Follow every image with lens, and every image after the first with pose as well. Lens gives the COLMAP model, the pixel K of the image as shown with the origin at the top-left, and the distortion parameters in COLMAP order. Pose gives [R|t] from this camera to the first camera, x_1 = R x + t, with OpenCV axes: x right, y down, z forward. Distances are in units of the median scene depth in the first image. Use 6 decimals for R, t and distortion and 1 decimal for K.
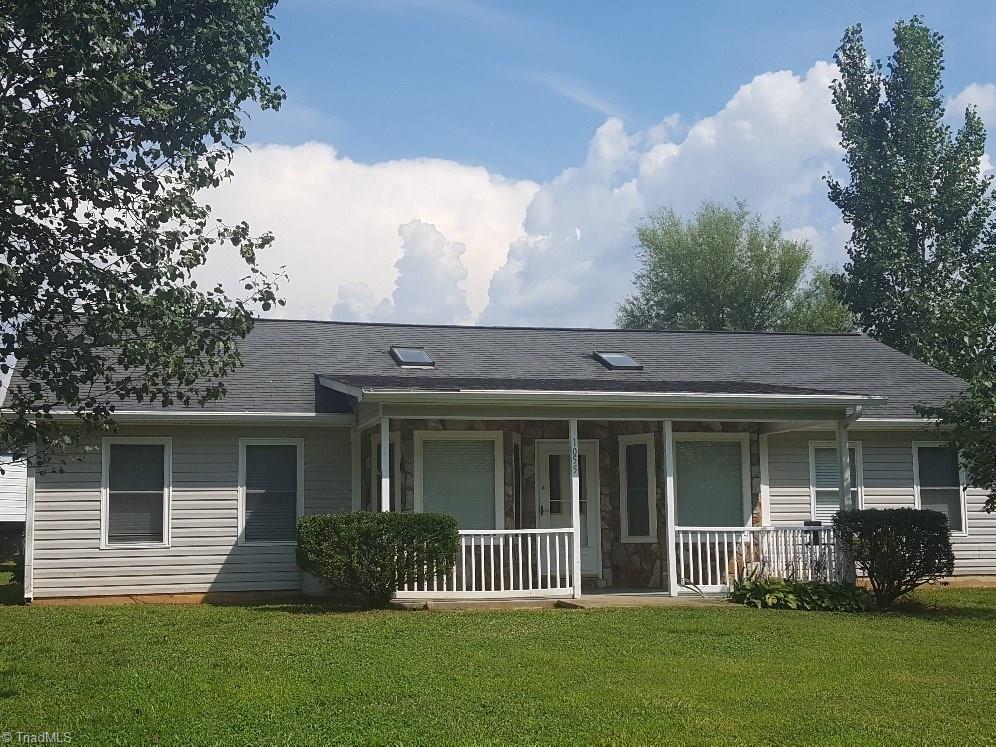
lens RADIAL K [[955.7, 0, 501.2], [0, 955.7, 402.4], [0, 0, 1]] dist [0.012473, -0.009415]
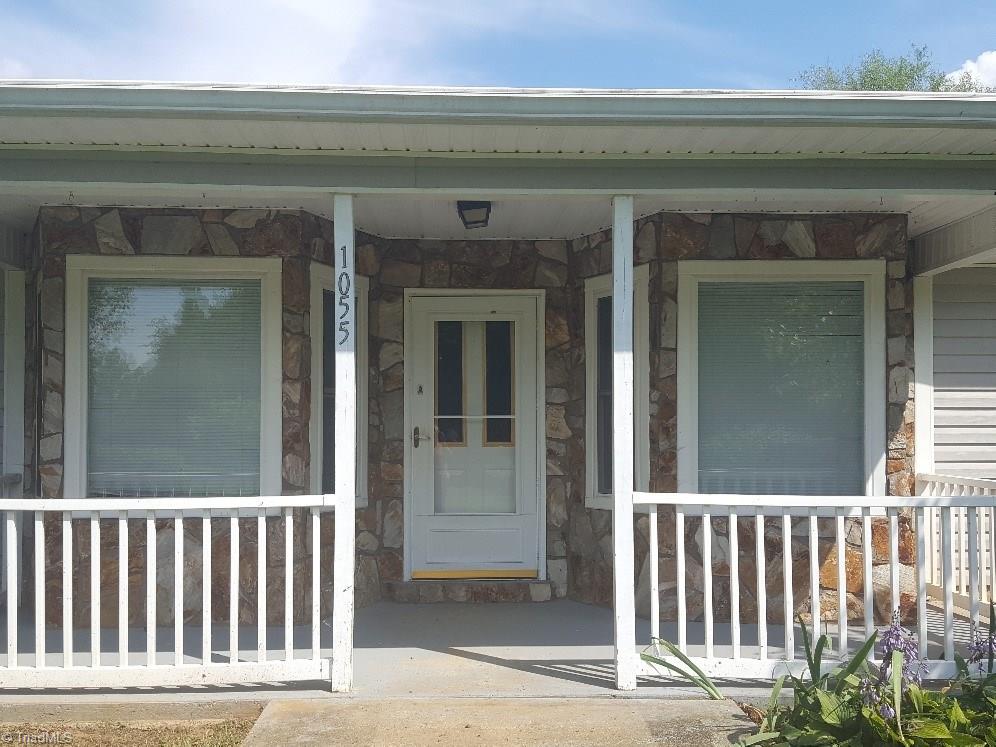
lens RADIAL K [[829.5, 0, 498.3], [0, 829.5, 396.7], [0, 0, 1]] dist [-0.000530, -0.003187]
pose [[0.974400, 0.000290, -0.224820, 0.176063], [0.019590, 0.996086, 0.086191, 0.057040], [0.223965, -0.088388, 0.970581, 0.601748]]
